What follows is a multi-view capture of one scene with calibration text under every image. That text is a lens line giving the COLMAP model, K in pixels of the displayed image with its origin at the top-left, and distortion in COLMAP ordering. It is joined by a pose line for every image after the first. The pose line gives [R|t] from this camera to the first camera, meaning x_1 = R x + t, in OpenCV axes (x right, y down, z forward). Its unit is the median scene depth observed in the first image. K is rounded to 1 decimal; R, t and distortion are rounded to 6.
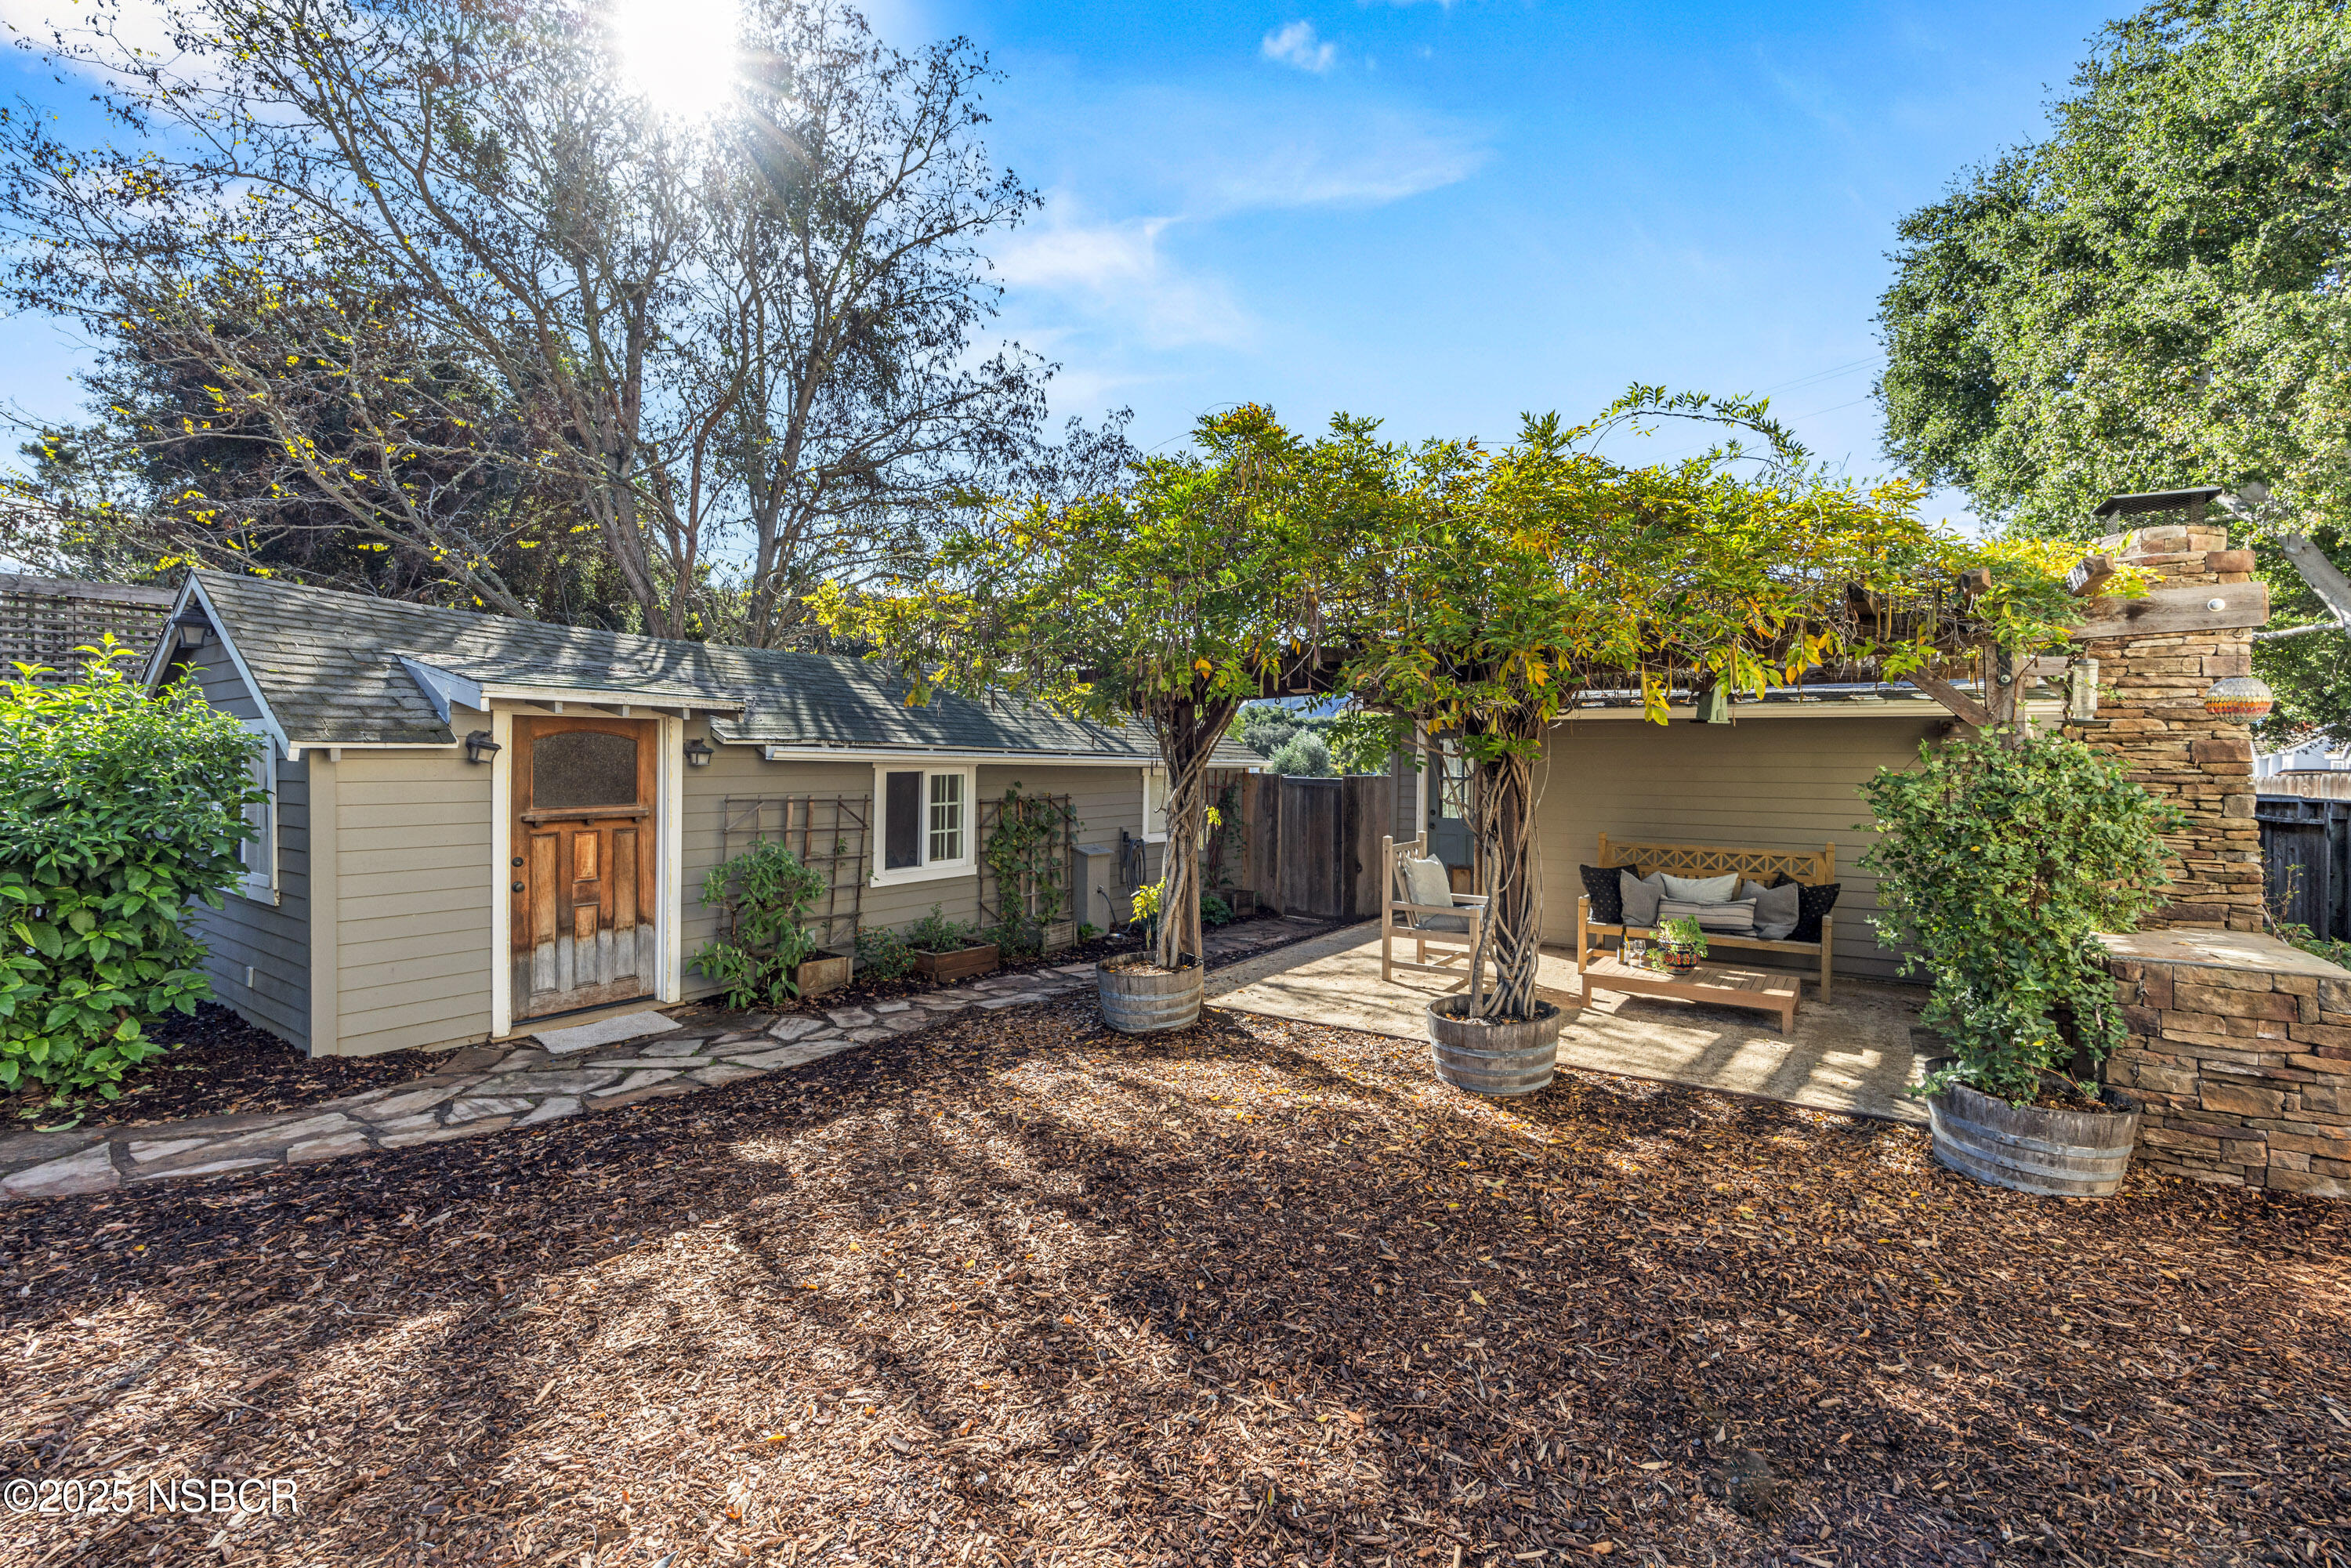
lens RADIAL K [[990.3, 0, 1243.4], [0, 990.3, 773.1], [0, 0, 1]] dist [0.000036, 0.000016]
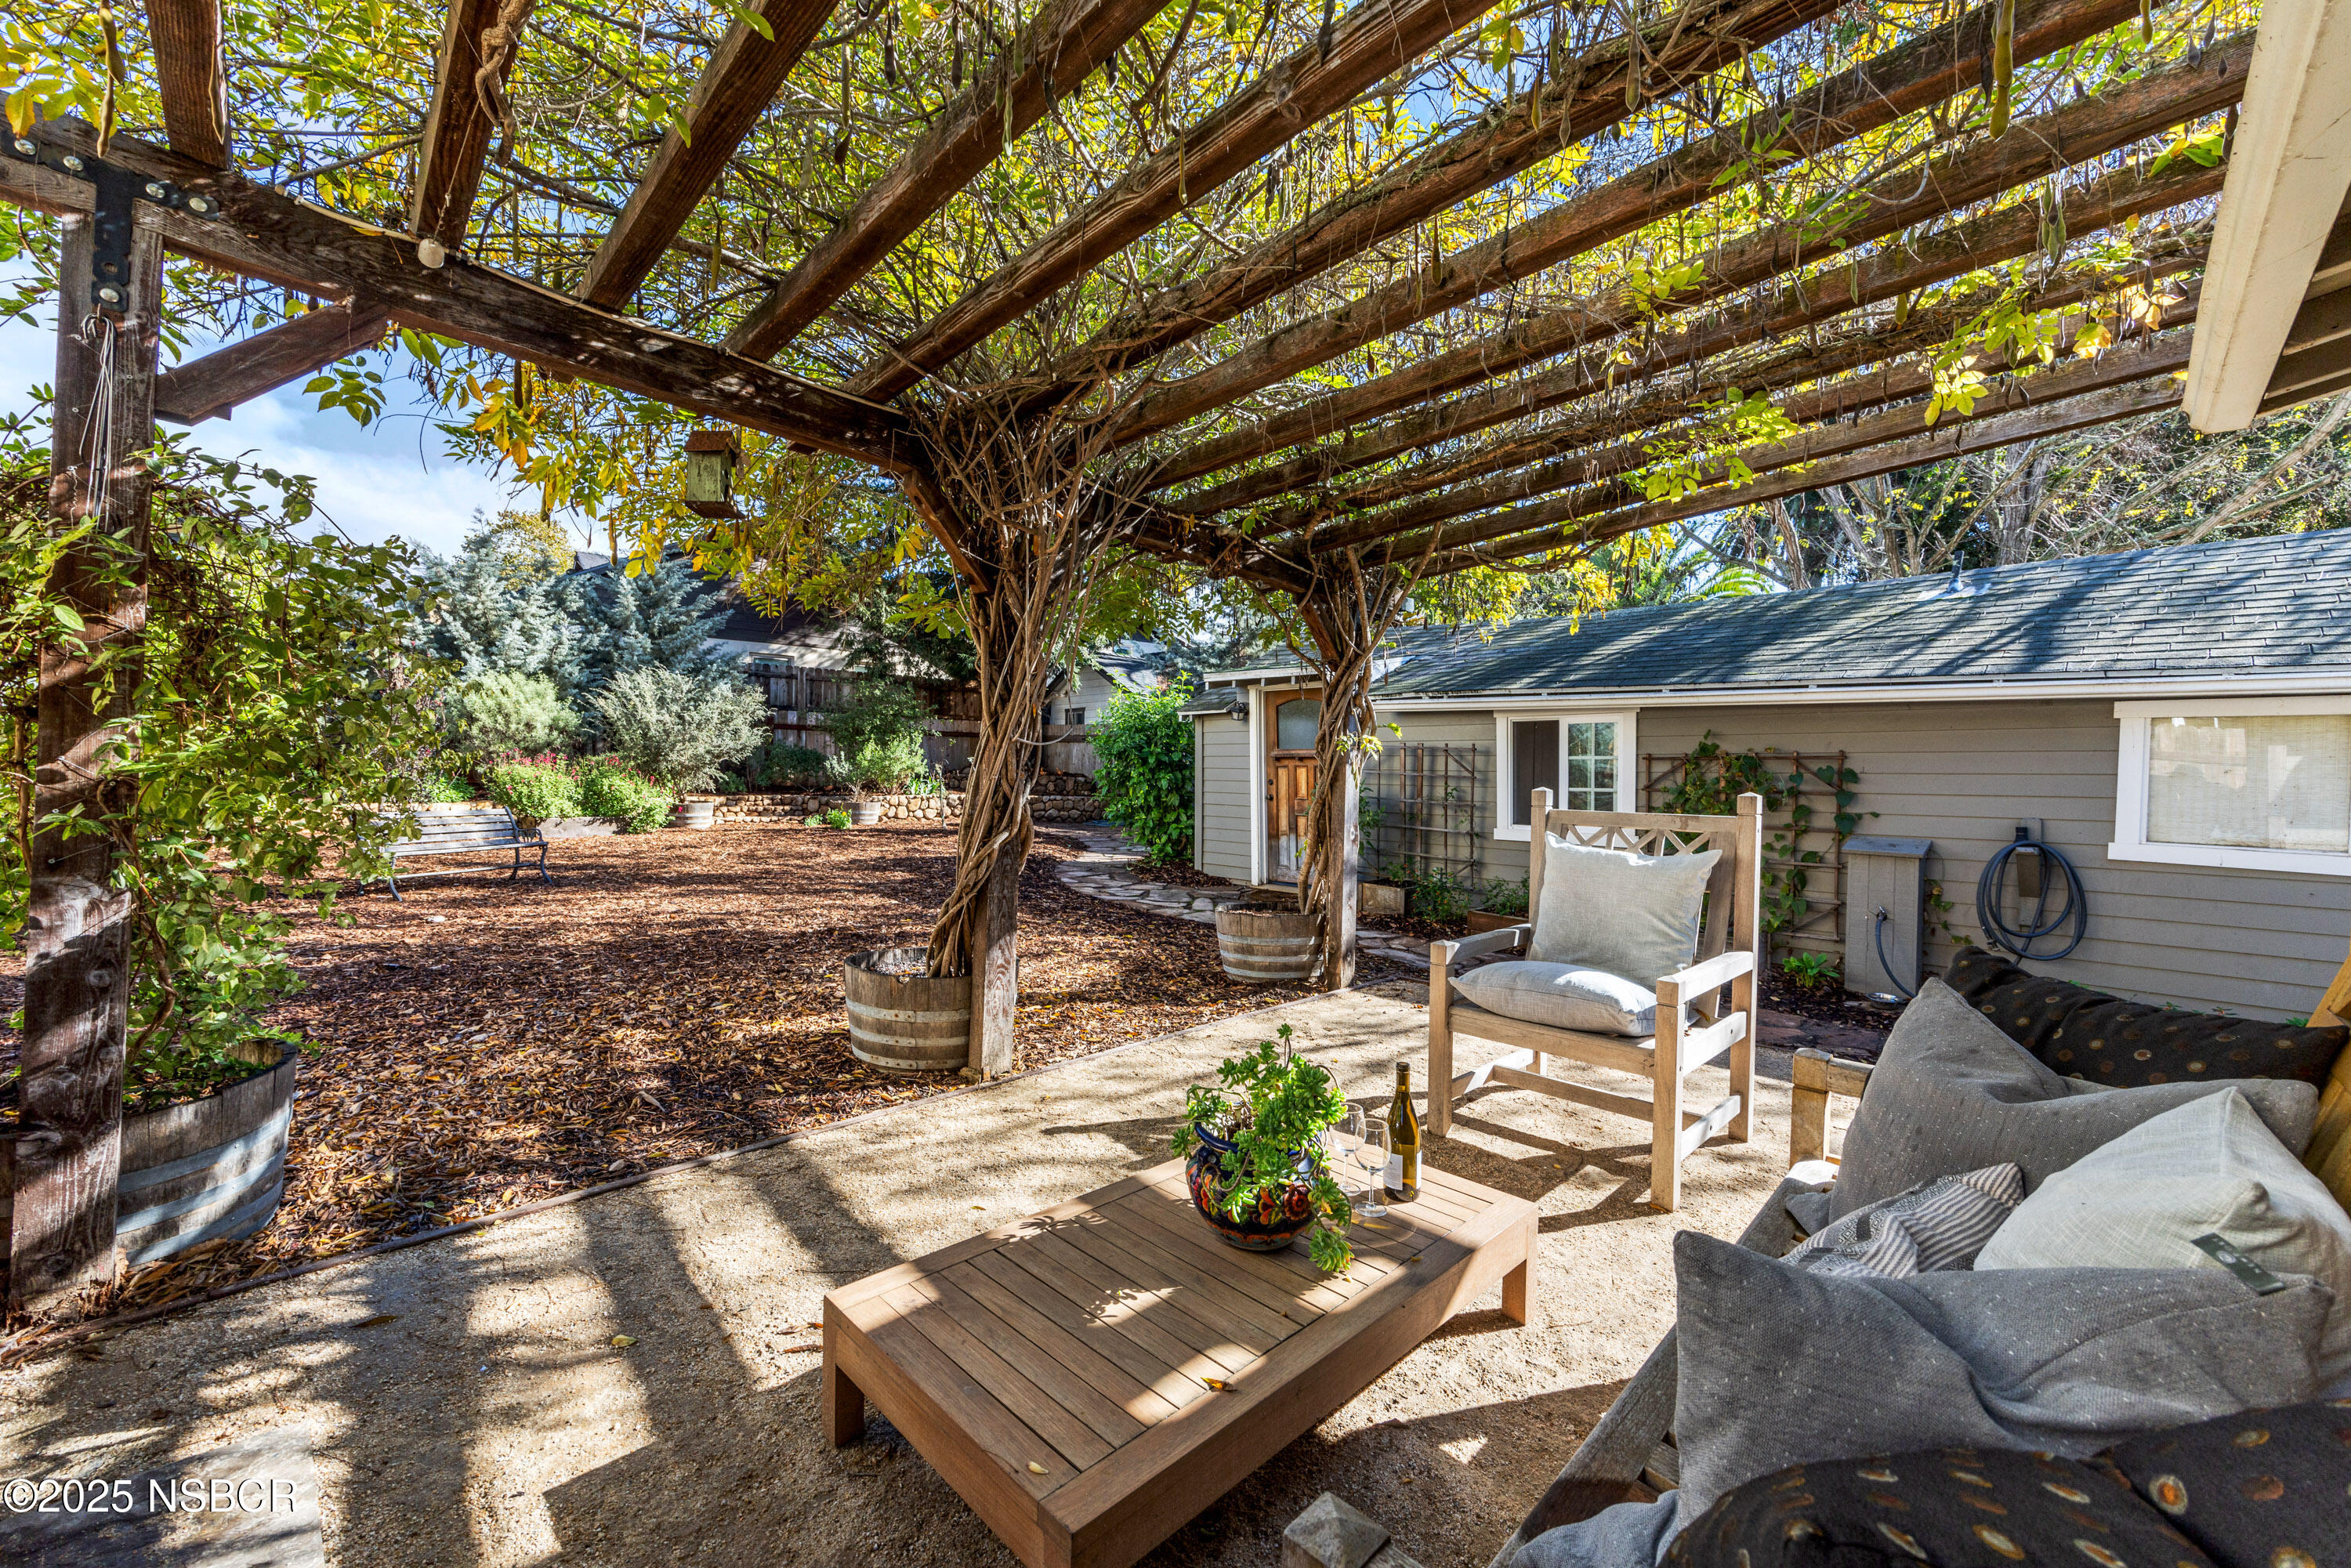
lens RADIAL K [[951.0, 0, 1172.5], [0, 951.0, 786.9], [0, 0, 1]] dist [0.003365, 0.000206]
pose [[-0.233959, 0.007793, -0.972215, 0.792259], [-0.032092, 0.999361, 0.015733, 0.074103], [0.971717, 0.034882, -0.233559, 1.157841]]
